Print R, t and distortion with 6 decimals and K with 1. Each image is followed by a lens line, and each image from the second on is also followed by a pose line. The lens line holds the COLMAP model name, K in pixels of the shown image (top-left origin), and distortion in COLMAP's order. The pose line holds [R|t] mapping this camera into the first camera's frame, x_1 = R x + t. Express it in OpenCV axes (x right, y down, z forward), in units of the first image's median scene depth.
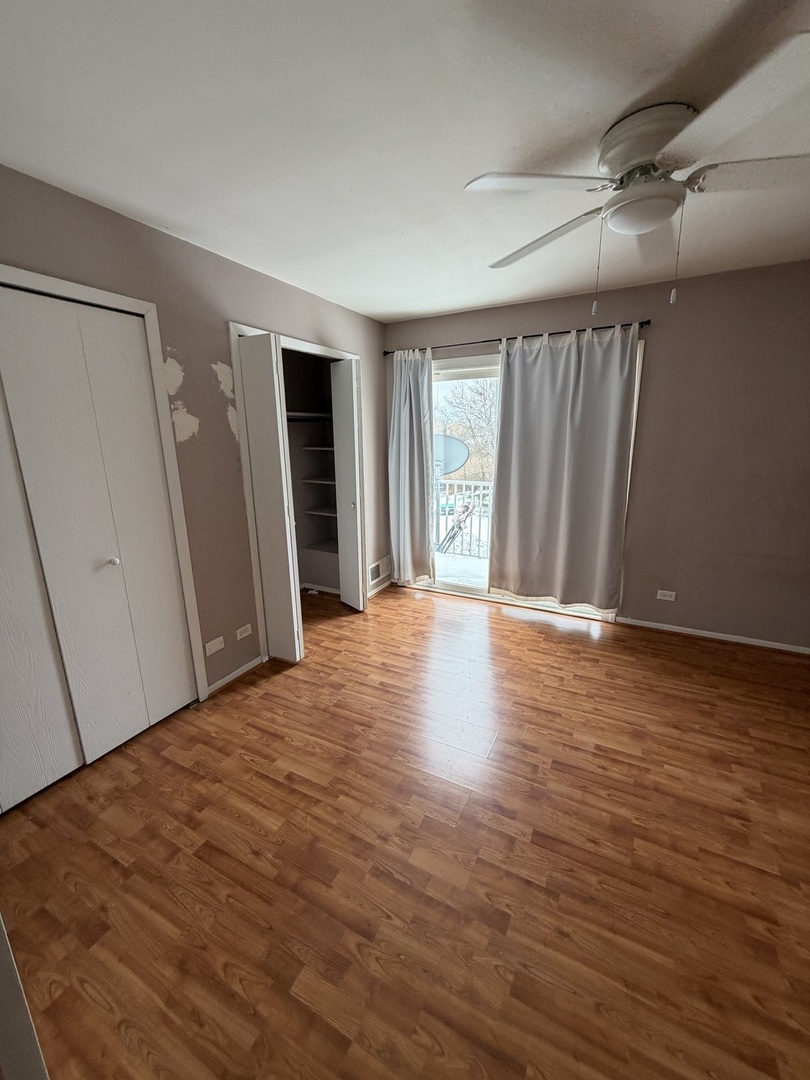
lens RADIAL K [[430.7, 0, 404.7], [0, 430.7, 535.1], [0, 0, 1]] dist [0.000110, 0.000581]
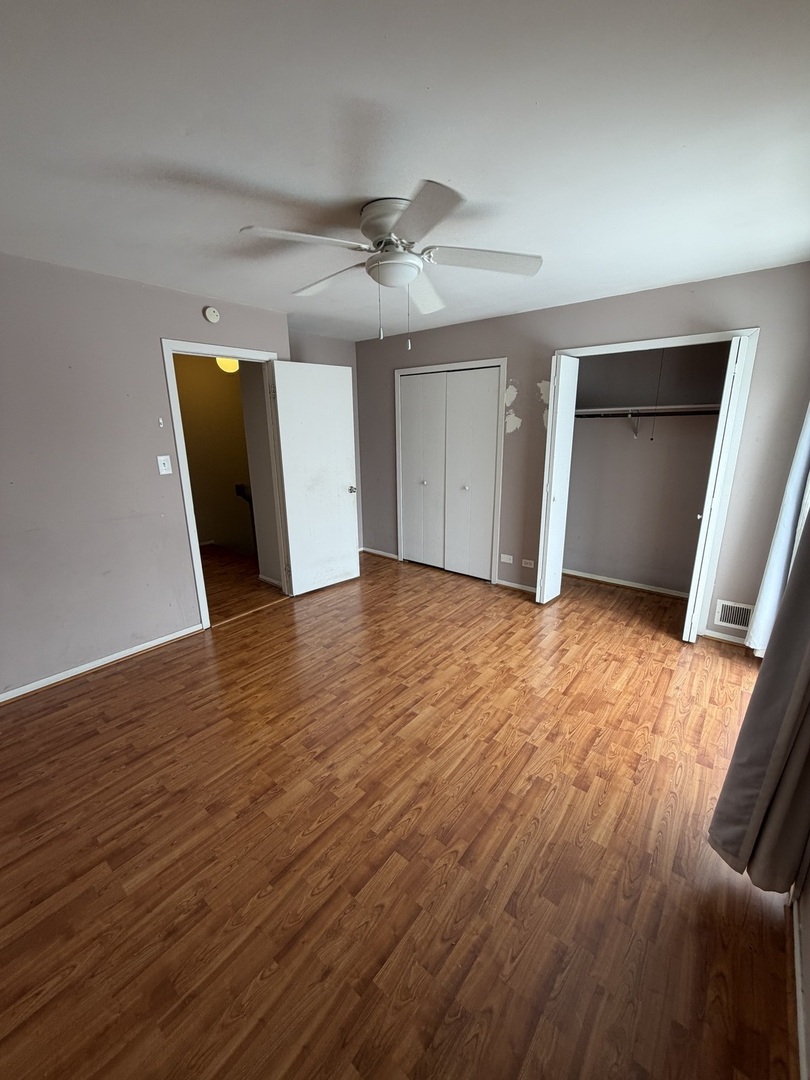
lens RADIAL K [[430.7, 0, 404.7], [0, 430.7, 535.1], [0, 0, 1]] dist [0.000110, 0.000581]
pose [[-0.197388, 0.262669, -0.944480, 1.022371], [-0.211572, 0.929317, 0.302668, -0.211416], [0.957223, 0.259569, -0.127862, 0.724301]]
